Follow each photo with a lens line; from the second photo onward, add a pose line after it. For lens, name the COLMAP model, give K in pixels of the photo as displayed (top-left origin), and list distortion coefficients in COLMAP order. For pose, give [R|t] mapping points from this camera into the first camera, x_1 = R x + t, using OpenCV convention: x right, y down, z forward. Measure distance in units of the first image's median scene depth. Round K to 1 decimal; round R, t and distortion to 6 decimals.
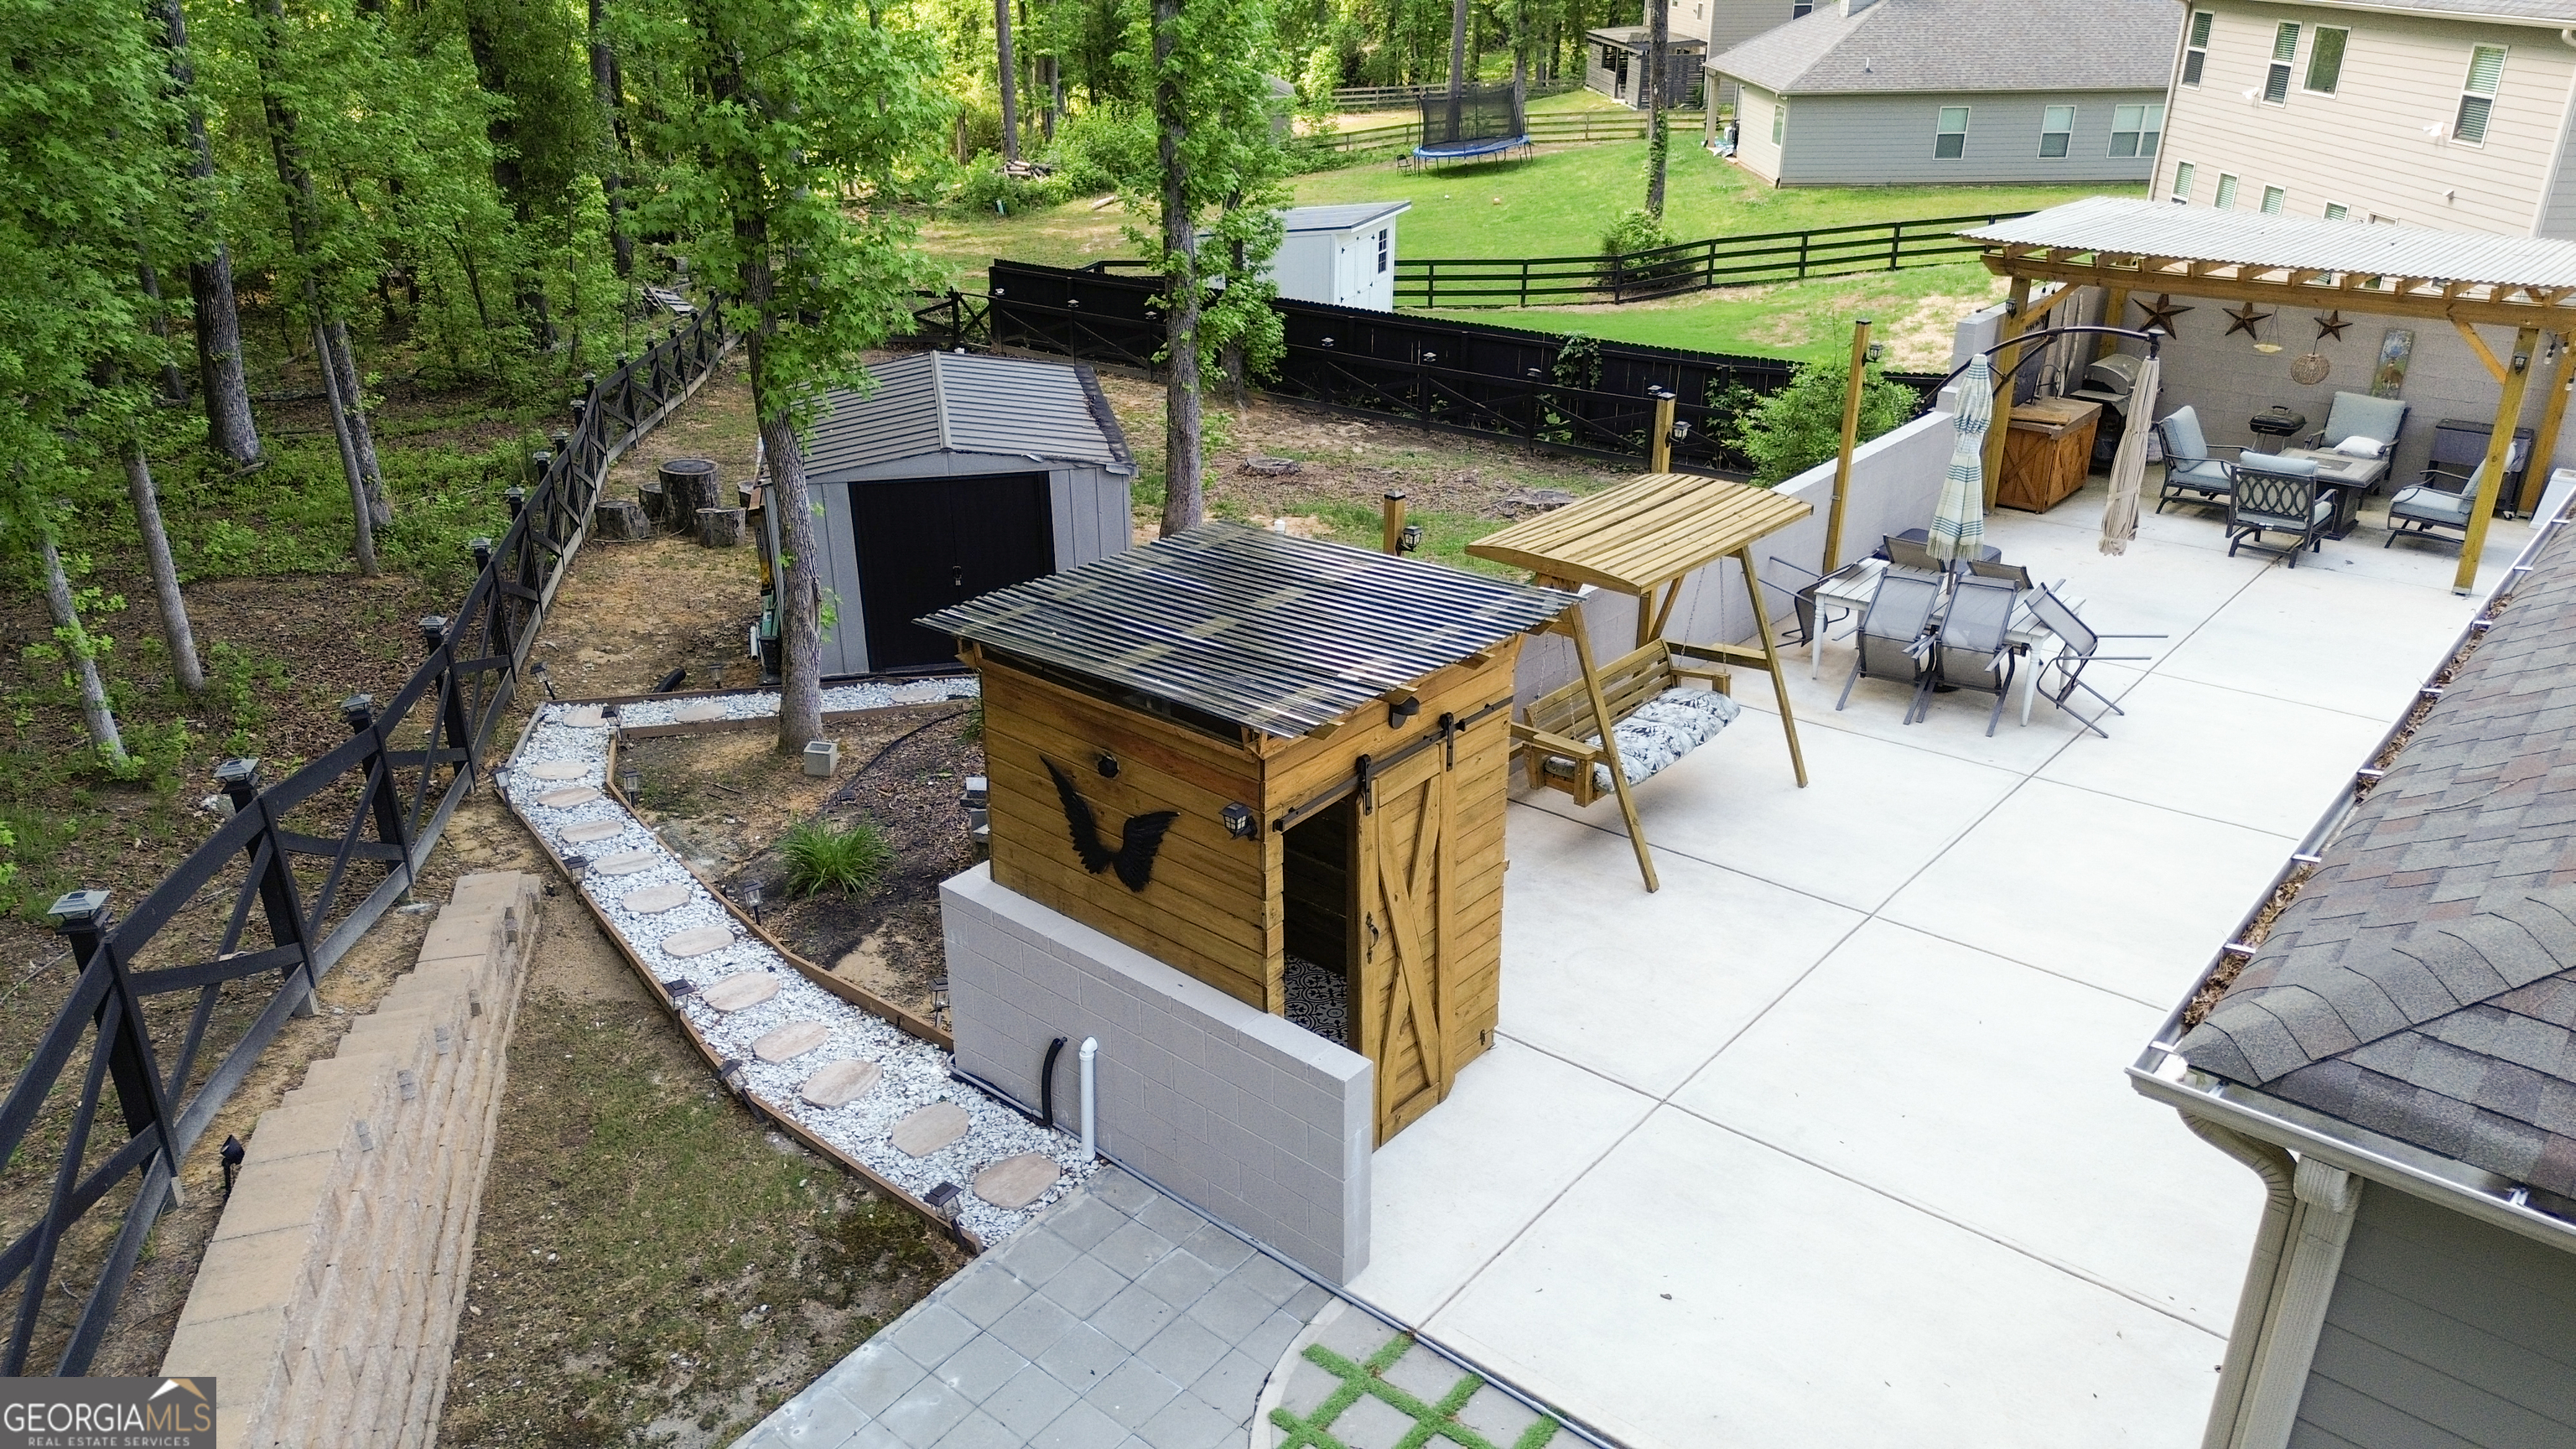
lens RADIAL K [[1725.8, 0, 1288.0], [0, 1725.8, 724.5], [0, 0, 1]] dist [0.085715, -0.076518]
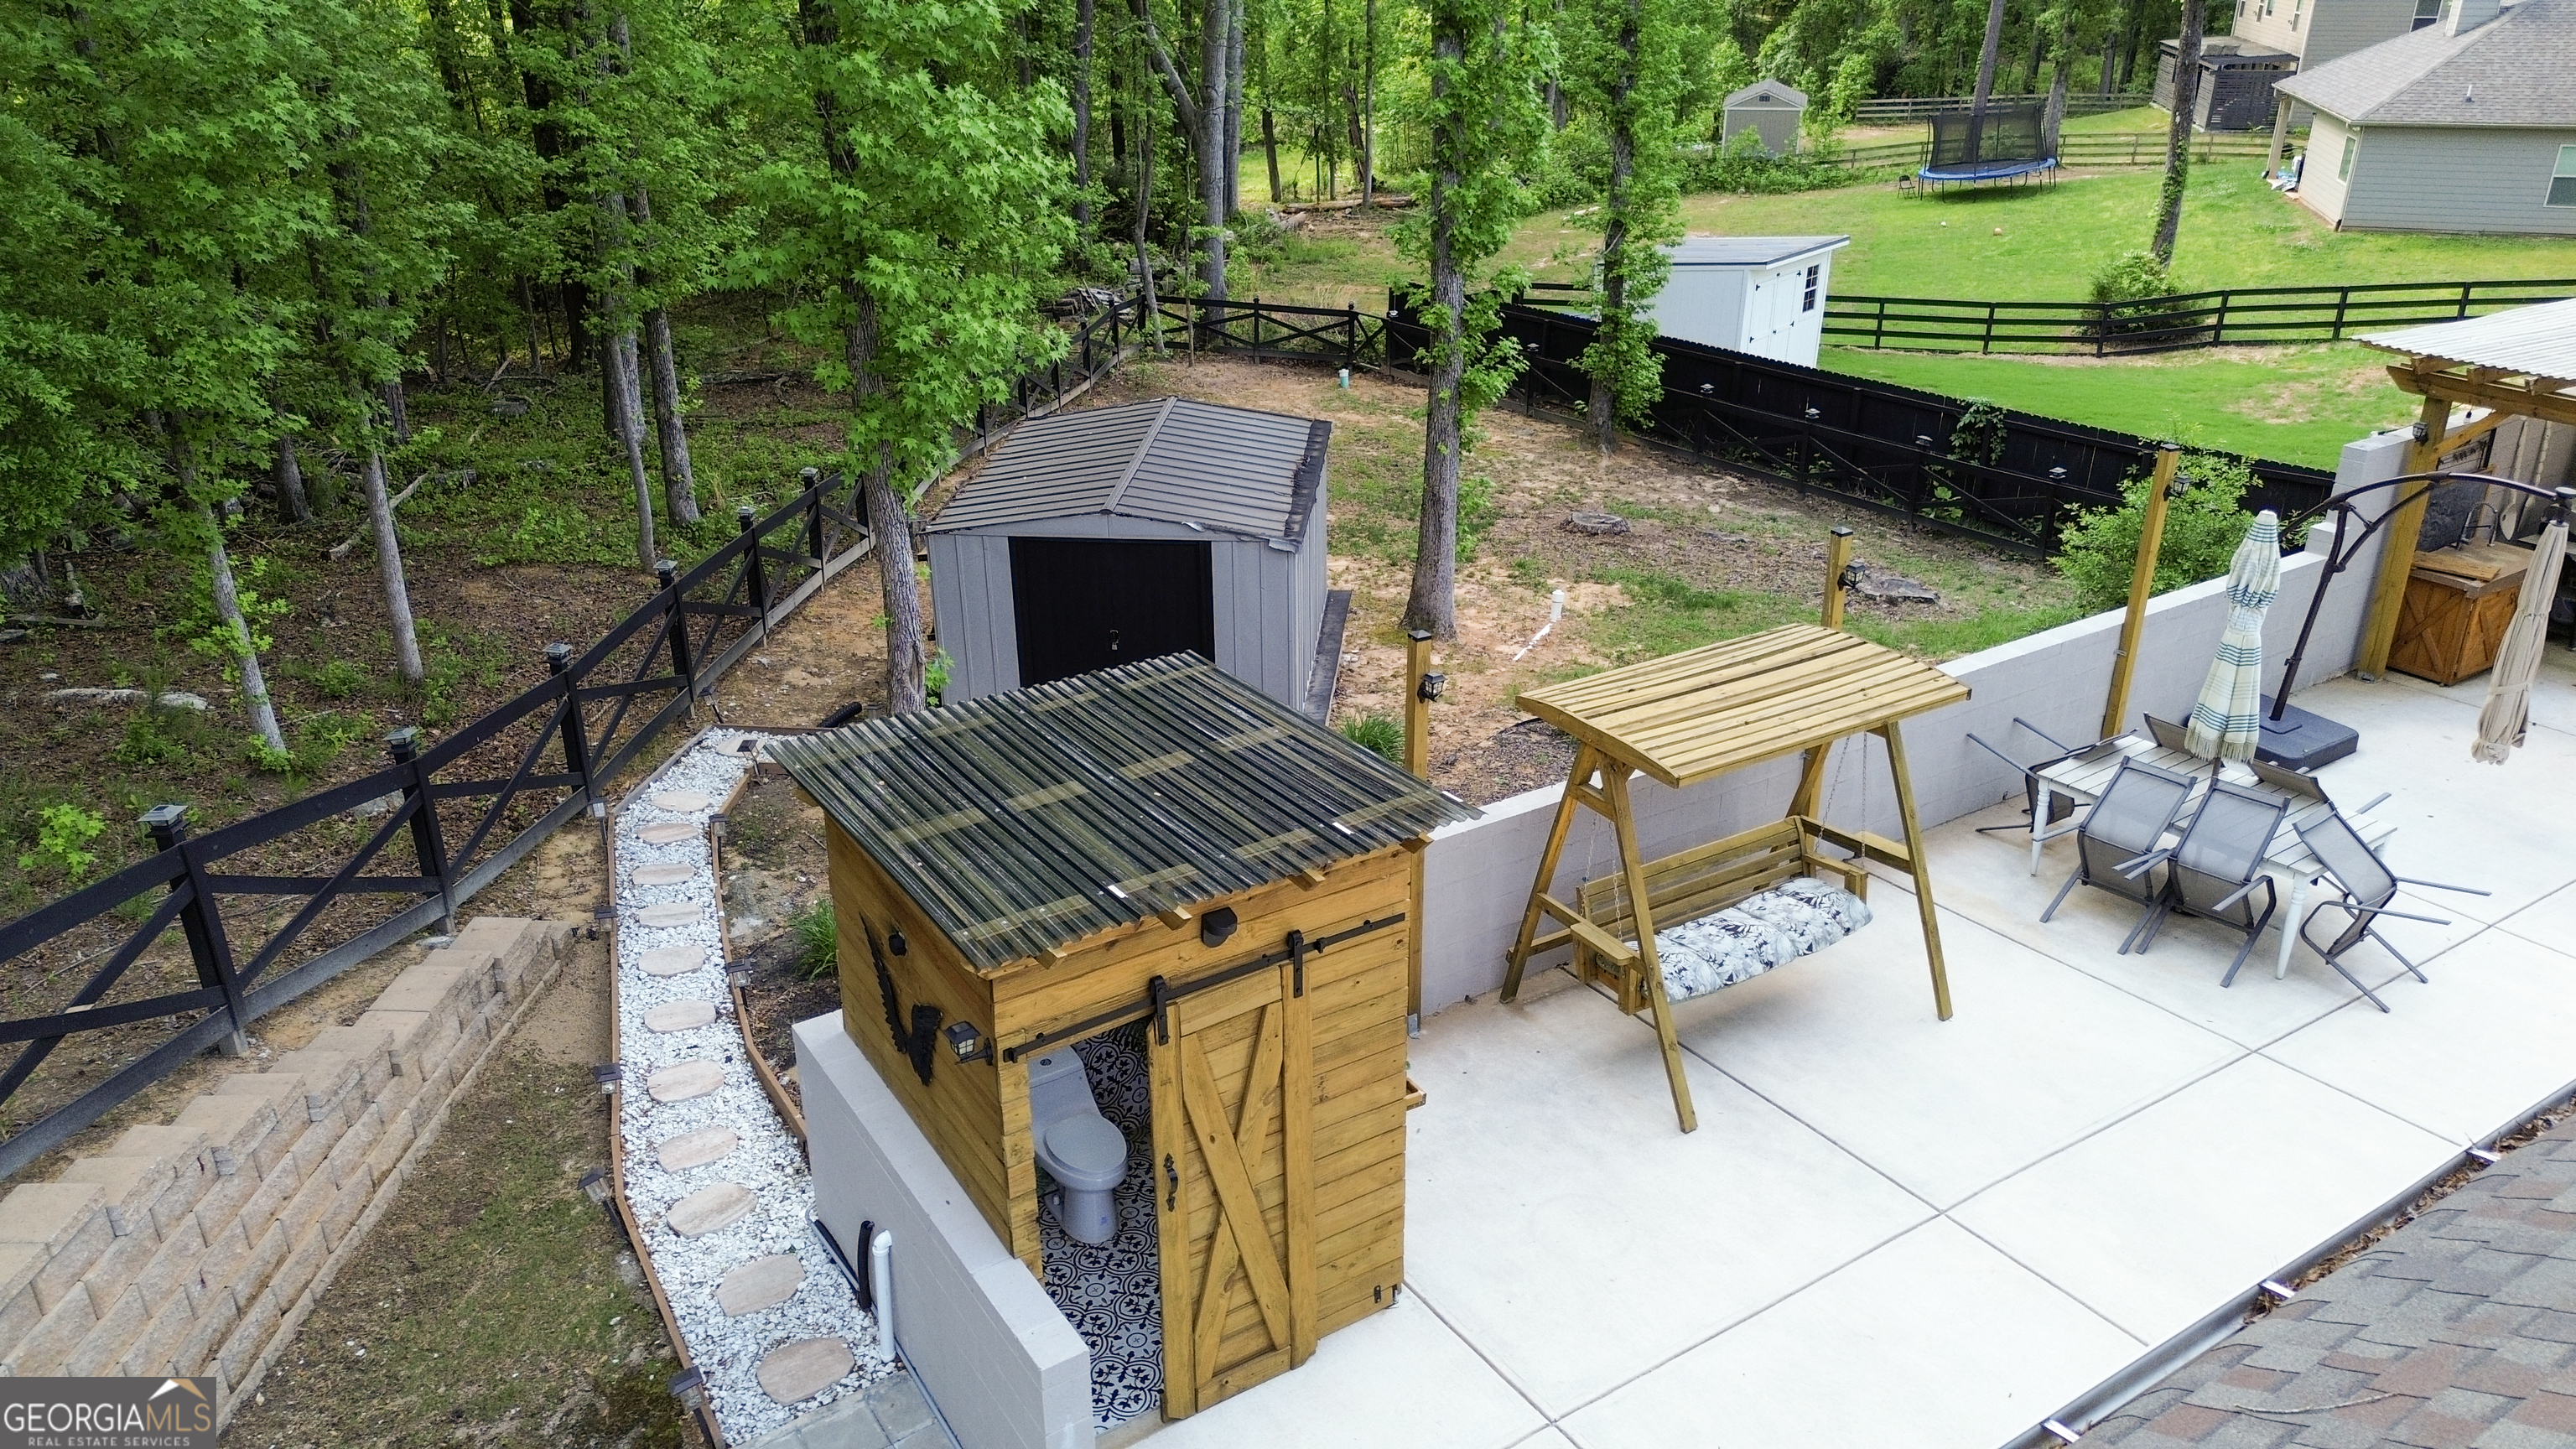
lens RADIAL K [[1758.3, 0, 1288.0], [0, 1758.3, 724.5], [0, 0, 1]] dist [0.045580, -0.005037]
pose [[0.962002, 0.113863, -0.248167, 0.122125], [-0.115483, 0.993277, 0.008068, -0.047816], [0.247417, 0.020898, 0.968684, 0.068283]]
